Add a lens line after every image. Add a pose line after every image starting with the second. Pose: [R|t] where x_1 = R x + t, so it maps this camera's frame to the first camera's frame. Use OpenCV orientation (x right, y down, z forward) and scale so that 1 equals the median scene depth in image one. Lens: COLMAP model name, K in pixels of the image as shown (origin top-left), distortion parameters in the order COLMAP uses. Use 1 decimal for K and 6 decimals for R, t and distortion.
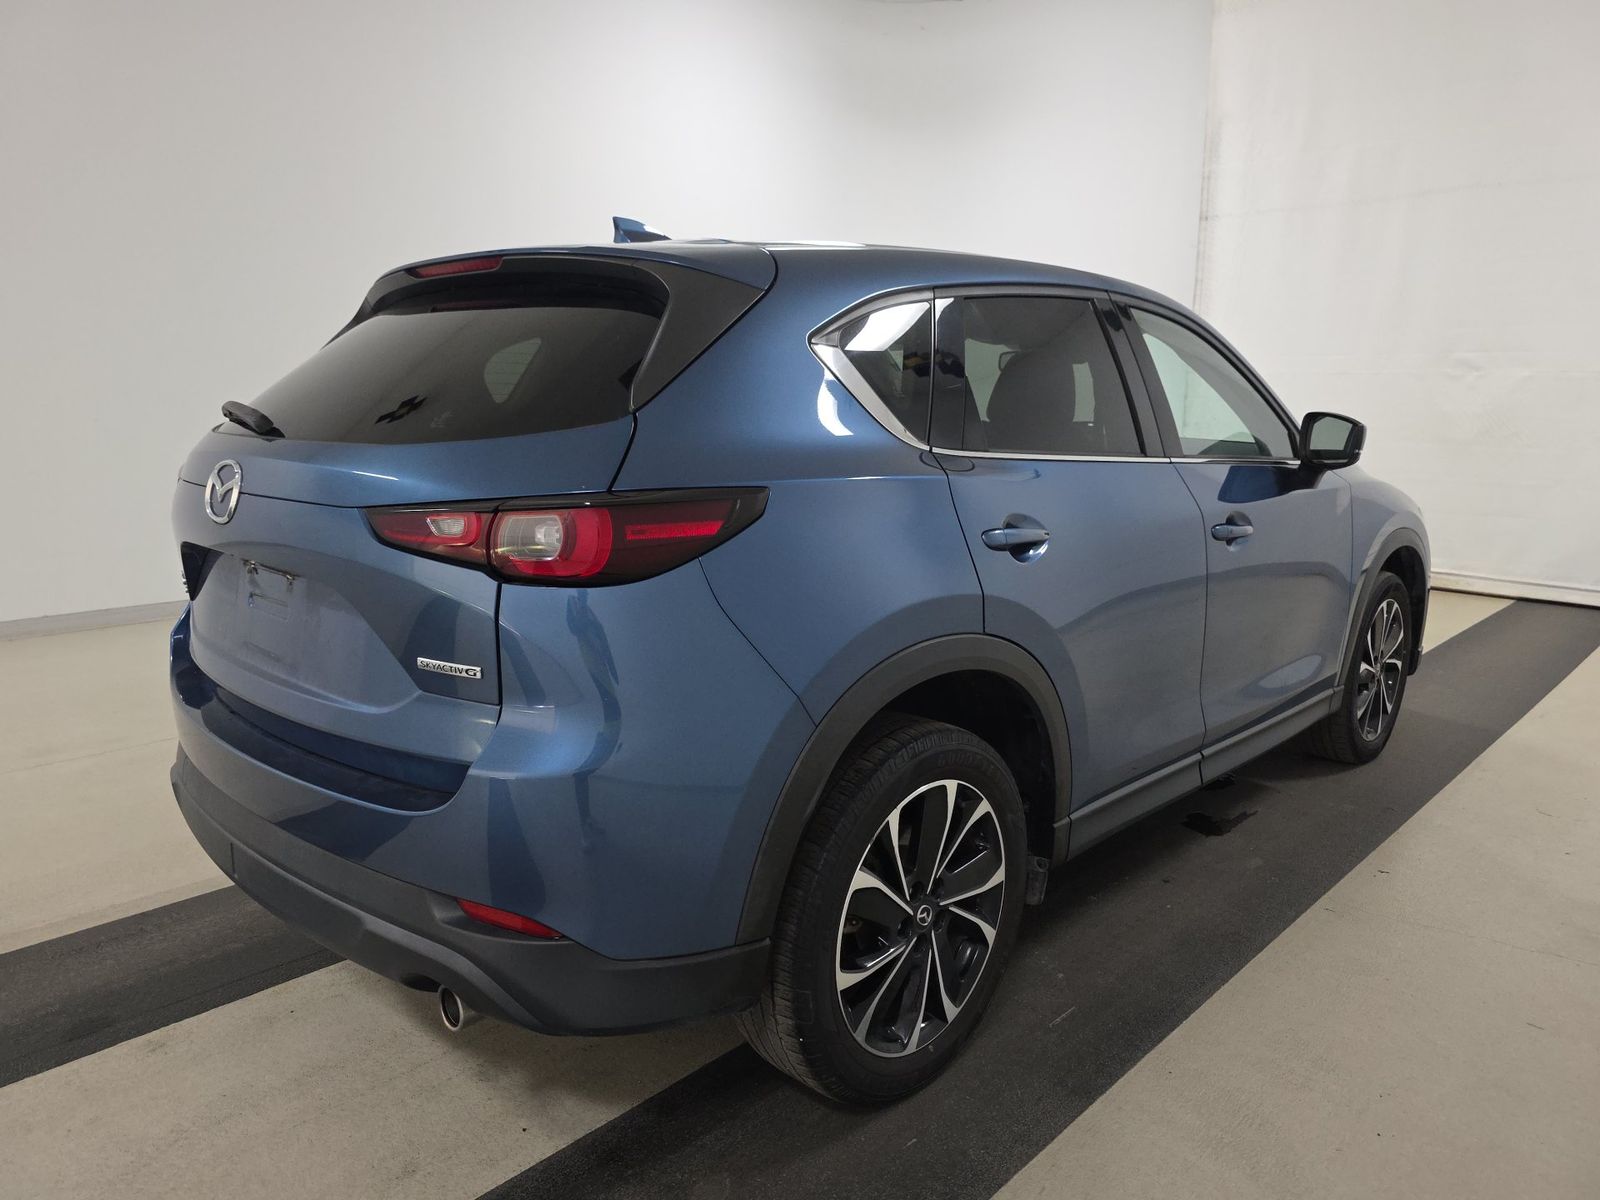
lens RADIAL K [[1062.2, 0, 794.6], [0, 1062.2, 595.6], [0, 0, 1]] dist [0.010266, -0.001430]
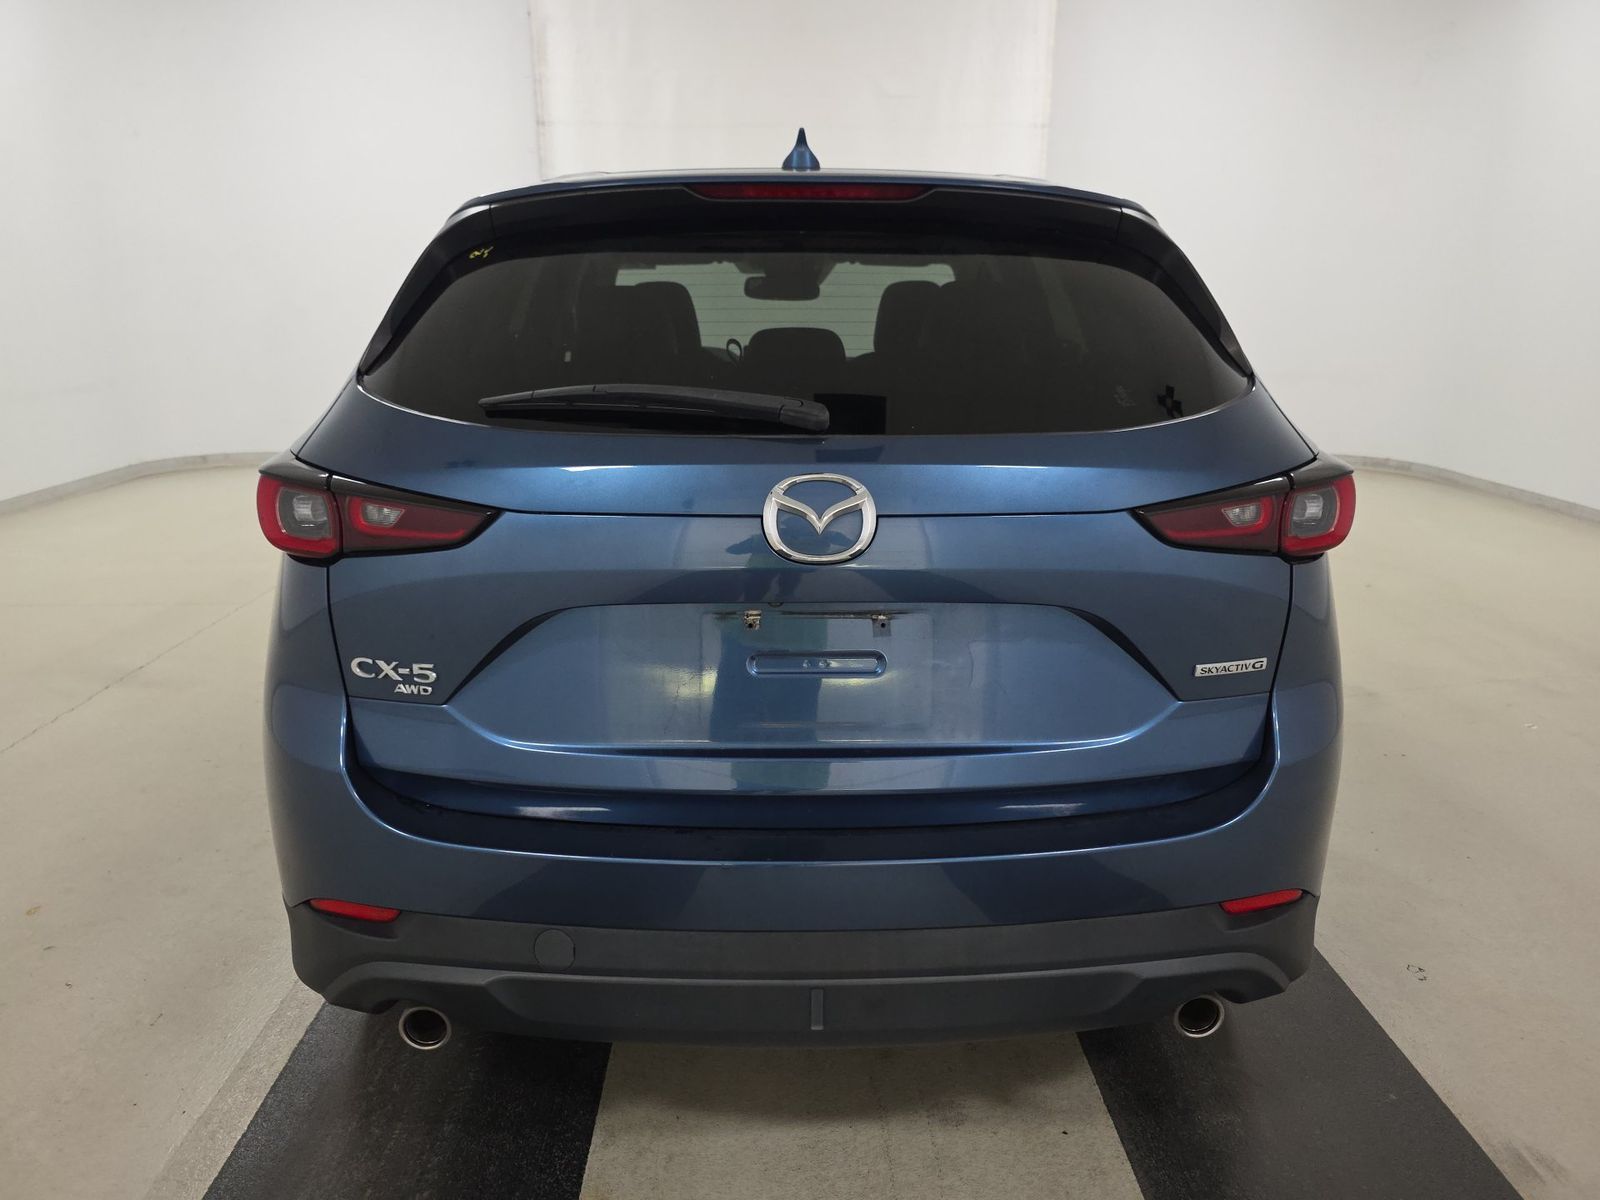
lens RADIAL K [[1062.2, 0, 806.1], [0, 1062.2, 598.8], [0, 0, 1]] dist [0.010266, -0.001430]
pose [[0.714673, -0.196726, 0.671224, -0.969422], [0.133236, 0.980351, 0.145466, -0.140984], [-0.686652, -0.014529, 0.726841, 0.469296]]
